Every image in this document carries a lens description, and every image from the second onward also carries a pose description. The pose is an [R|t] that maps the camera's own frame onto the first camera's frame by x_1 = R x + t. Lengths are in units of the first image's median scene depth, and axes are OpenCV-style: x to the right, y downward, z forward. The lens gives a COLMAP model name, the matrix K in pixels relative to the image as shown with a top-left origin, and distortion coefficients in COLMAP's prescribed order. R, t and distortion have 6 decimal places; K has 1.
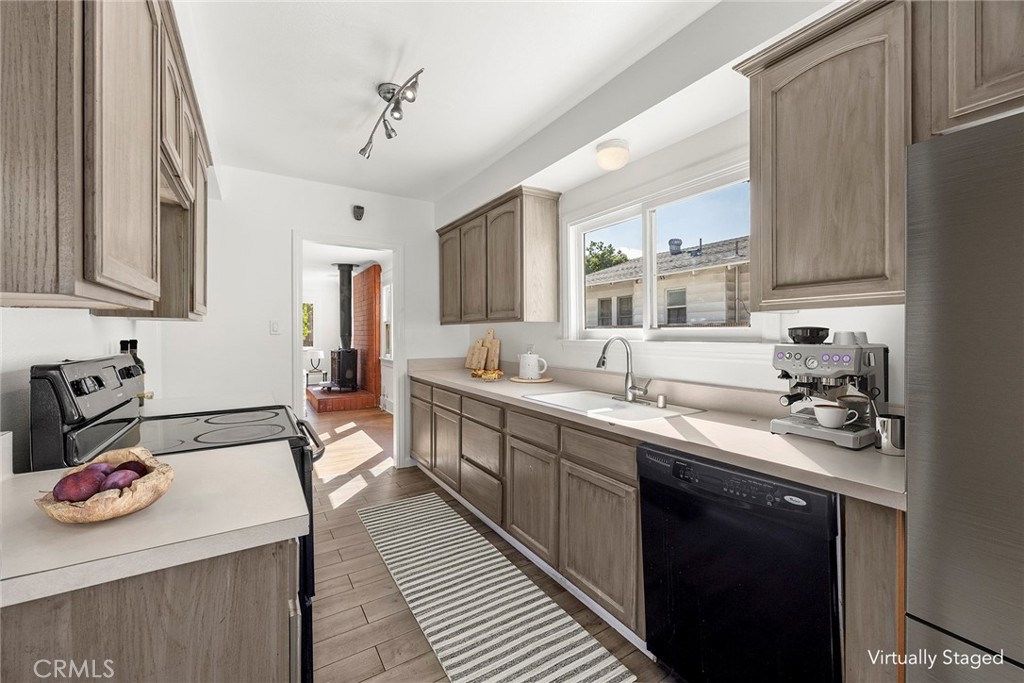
lens RADIAL K [[399.5, 0, 515.1], [0, 399.5, 334.5], [0, 0, 1]] dist [-0.000138, -0.000141]
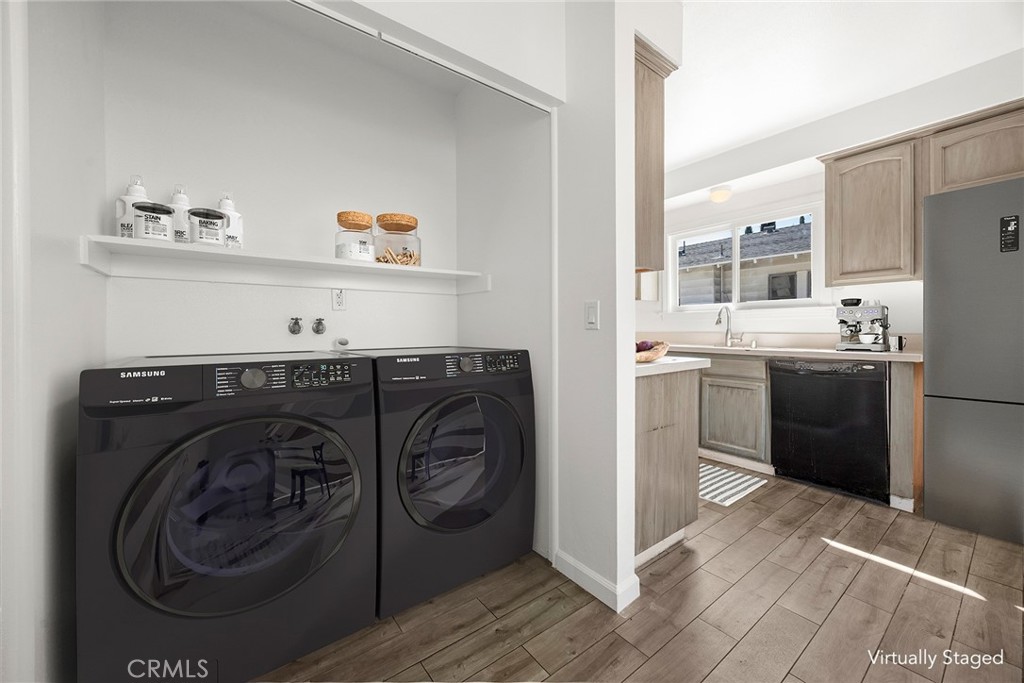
lens RADIAL K [[392.6, 0, 510.6], [0, 392.6, 329.6], [0, 0, 1]] dist [-0.000148, -0.000094]
pose [[0.996741, -0.001166, 0.080662, -1.014541], [0.001276, 0.999998, -0.001313, 0.139440], [-0.080661, 0.001412, 0.996741, -0.710274]]
